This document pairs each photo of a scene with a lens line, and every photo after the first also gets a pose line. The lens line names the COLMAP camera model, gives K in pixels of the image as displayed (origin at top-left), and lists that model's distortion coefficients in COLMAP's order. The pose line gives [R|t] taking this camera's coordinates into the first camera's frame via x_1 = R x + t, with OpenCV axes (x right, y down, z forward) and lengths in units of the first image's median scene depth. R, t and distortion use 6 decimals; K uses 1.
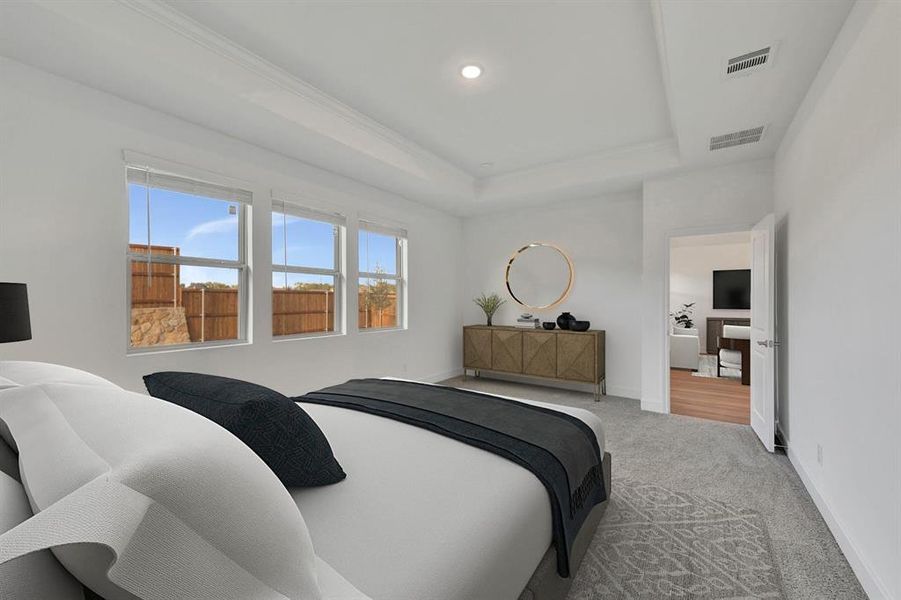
lens RADIAL K [[359.0, 0, 449.5], [0, 359.0, 301.8], [0, 0, 1]] dist [-0.000100, -0.000055]
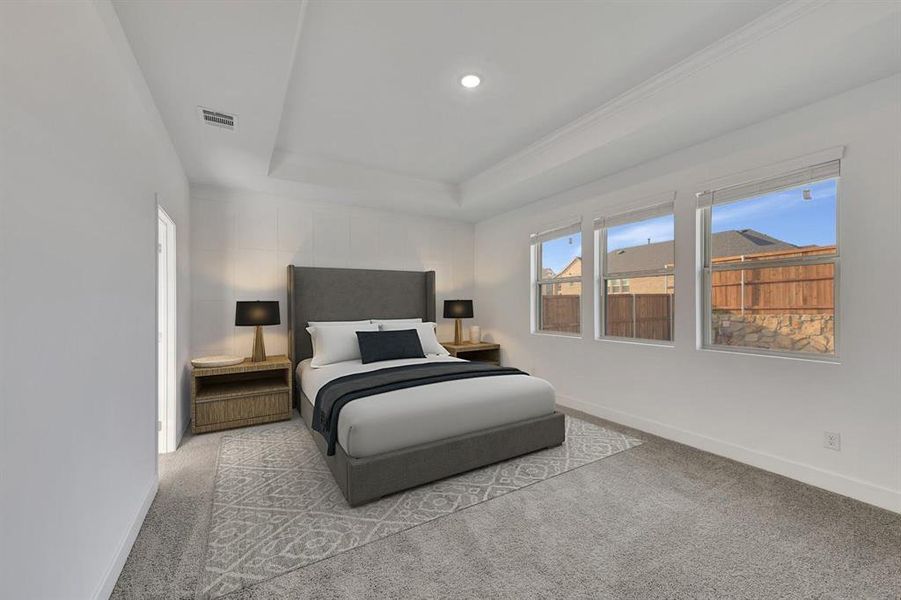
lens RADIAL K [[359.0, 0, 449.5], [0, 359.0, 301.8], [0, 0, 1]] dist [-0.000100, -0.000055]
pose [[-0.426290, -0.004225, -0.904577, 1.356395], [0.002747, 0.999978, -0.005965, -0.017757], [0.904582, -0.005027, -0.426269, 1.843599]]
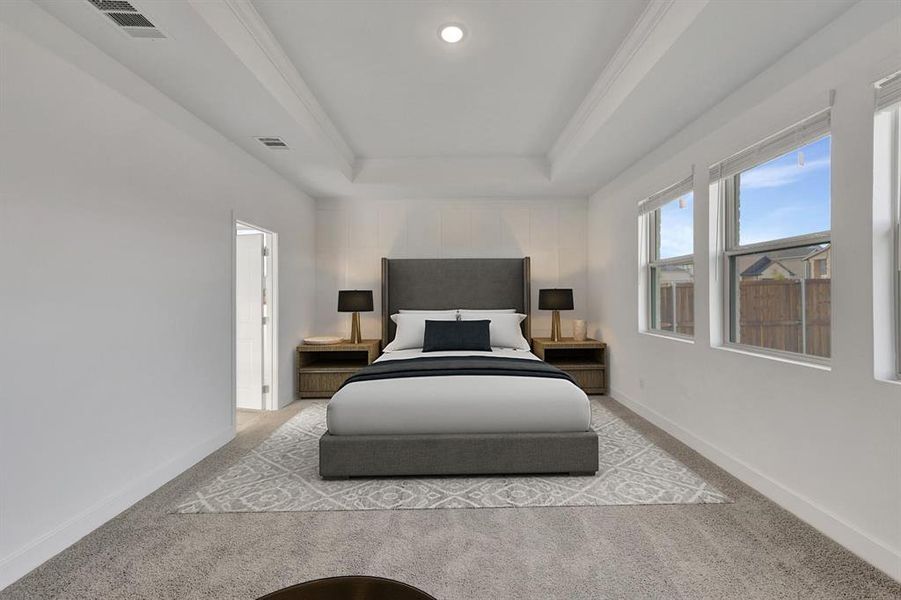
lens RADIAL K [[375.9, 0, 450.5], [0, 375.9, 296.2], [0, 0, 1]] dist [0.001162, -0.000061]
pose [[-0.823459, 0.002550, -0.567370, 0.842986], [0.003681, 0.999993, -0.000848, 0.000542], [0.567363, -0.002787, -0.823463, 2.371071]]
